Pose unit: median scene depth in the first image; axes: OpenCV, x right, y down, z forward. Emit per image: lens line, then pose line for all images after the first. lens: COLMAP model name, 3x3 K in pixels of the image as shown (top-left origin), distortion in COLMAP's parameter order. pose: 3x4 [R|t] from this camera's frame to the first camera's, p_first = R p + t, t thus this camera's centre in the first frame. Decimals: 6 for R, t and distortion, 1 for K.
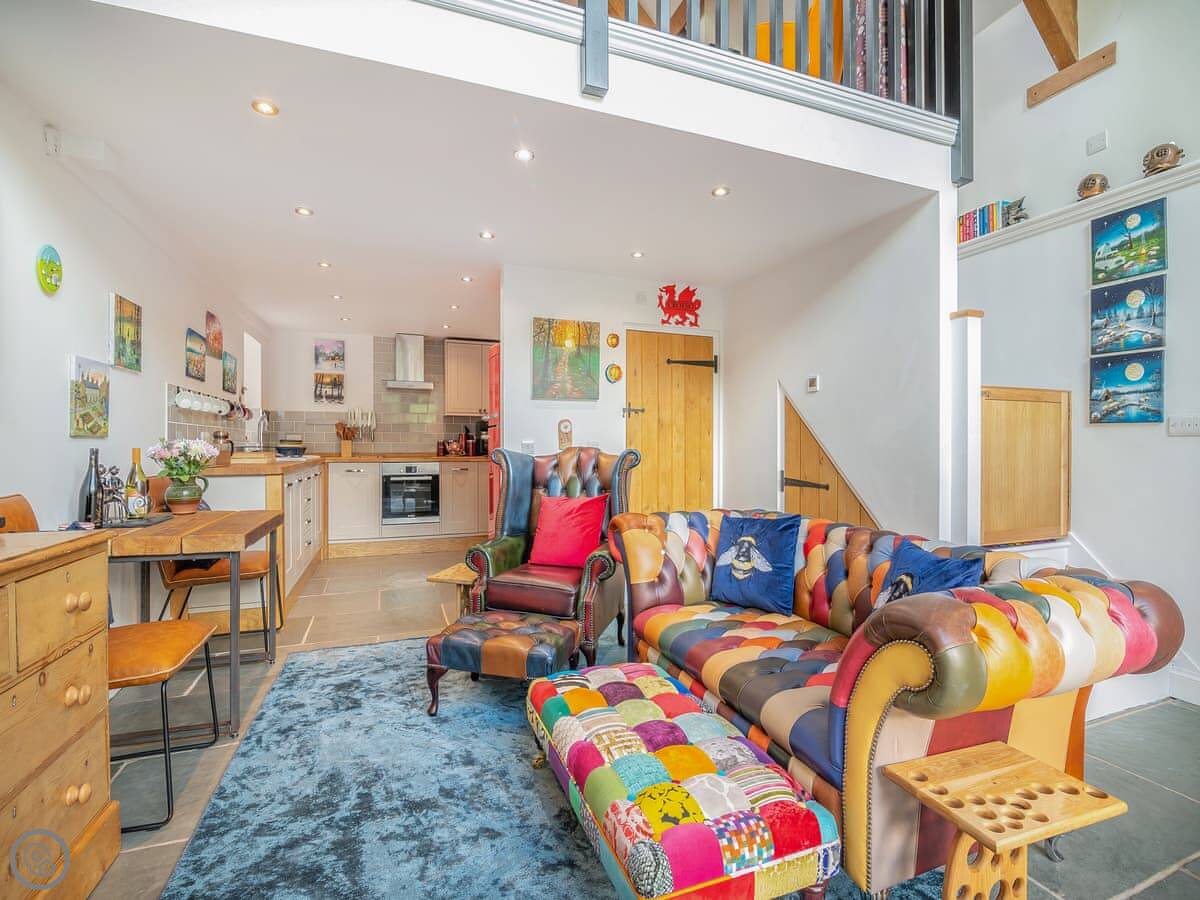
lens RADIAL K [[551.7, 0, 600.0], [0, 551.7, 450.0], [0, 0, 1]] dist [-0.018898, 0.000003]
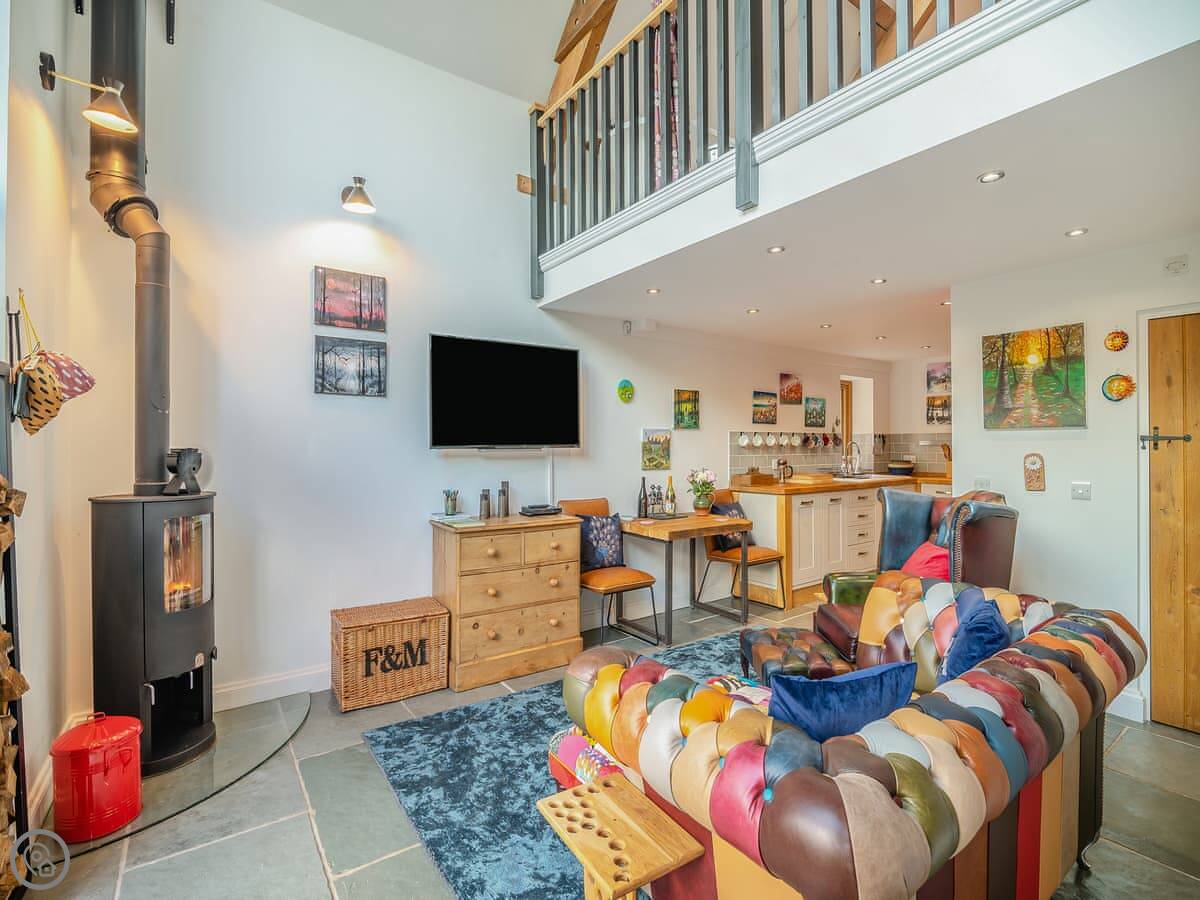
lens RADIAL K [[564.1, 0, 610.8], [0, 564.1, 446.5], [0, 0, 1]] dist [-0.016930, 0.000293]
pose [[0.265029, 0.000420, -0.964240, 0.508758], [-0.006179, 0.999980, -0.001263, -0.055035], [0.964221, 0.006293, 0.265027, 0.175009]]
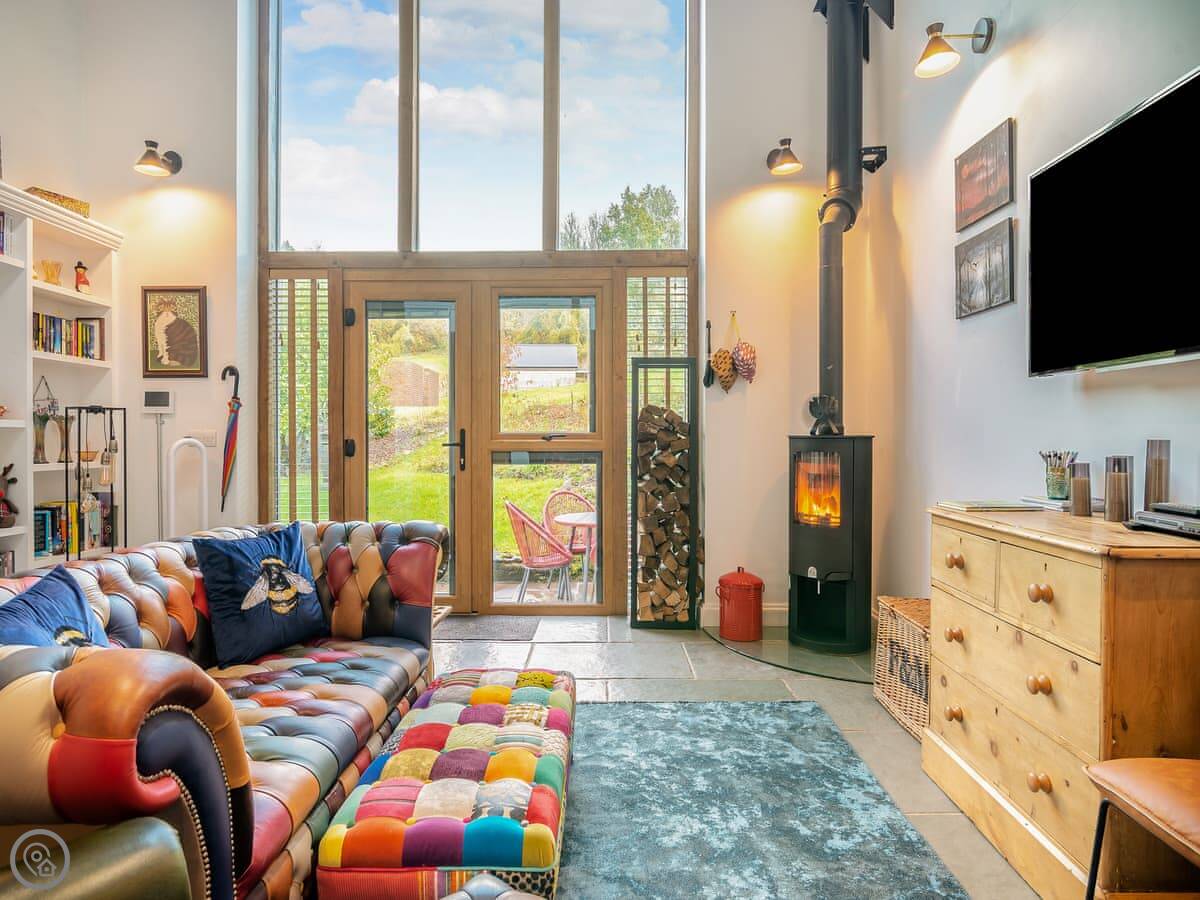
lens RADIAL K [[642.4, 0, 617.8], [0, 642.4, 455.3], [0, 0, 1]] dist [-0.013198, 0.000672]
pose [[-0.942217, -0.013491, 0.334732, -0.211385], [-0.002141, 0.999411, 0.034254, -0.002995], [-0.334997, 0.031558, -0.941691, 0.760734]]
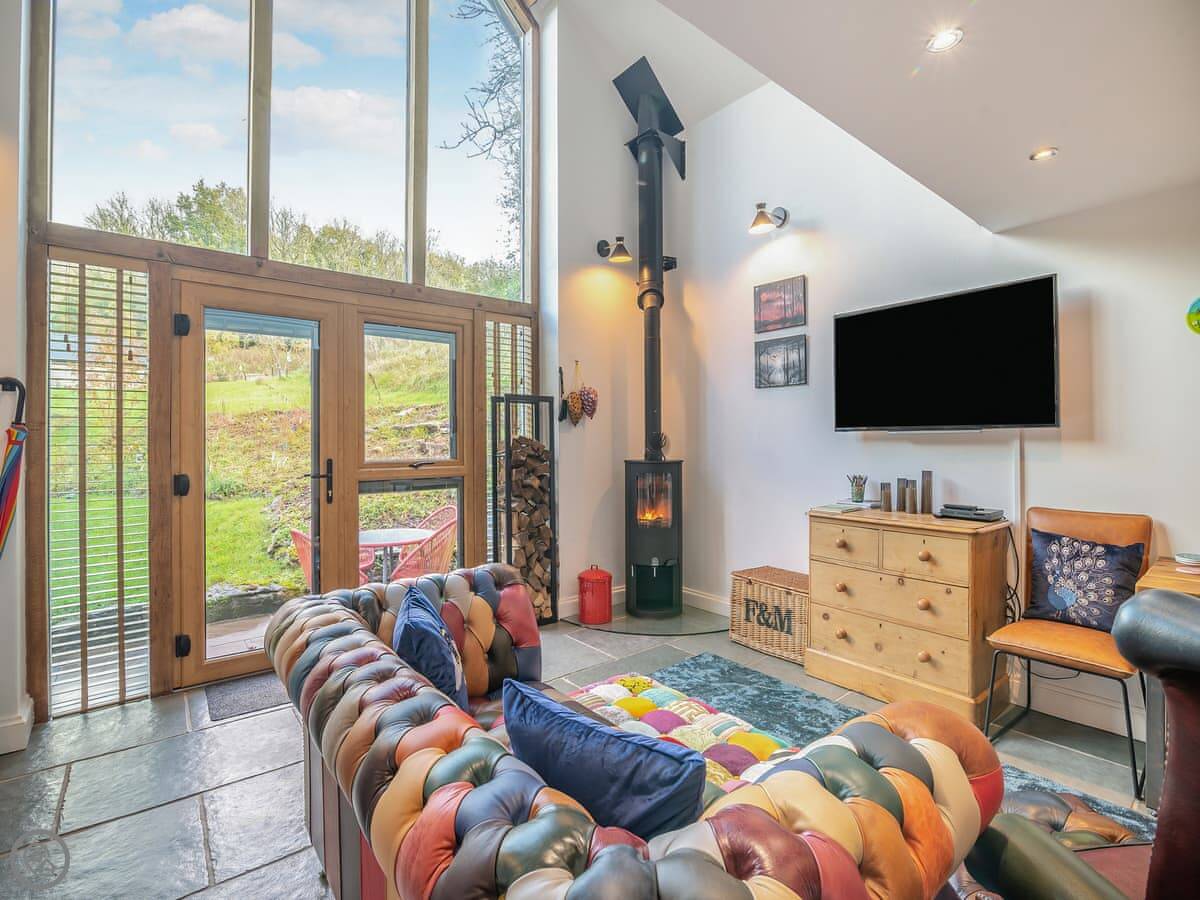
lens RADIAL K [[551.7, 0, 600.0], [0, 551.7, 450.0], [0, 0, 1]] dist [-0.018898, 0.000003]
pose [[-0.945548, 0.001758, -0.325477, 0.226109], [-0.004806, 0.999801, 0.019363, -0.038477], [0.325446, 0.019873, -0.945352, 0.783132]]
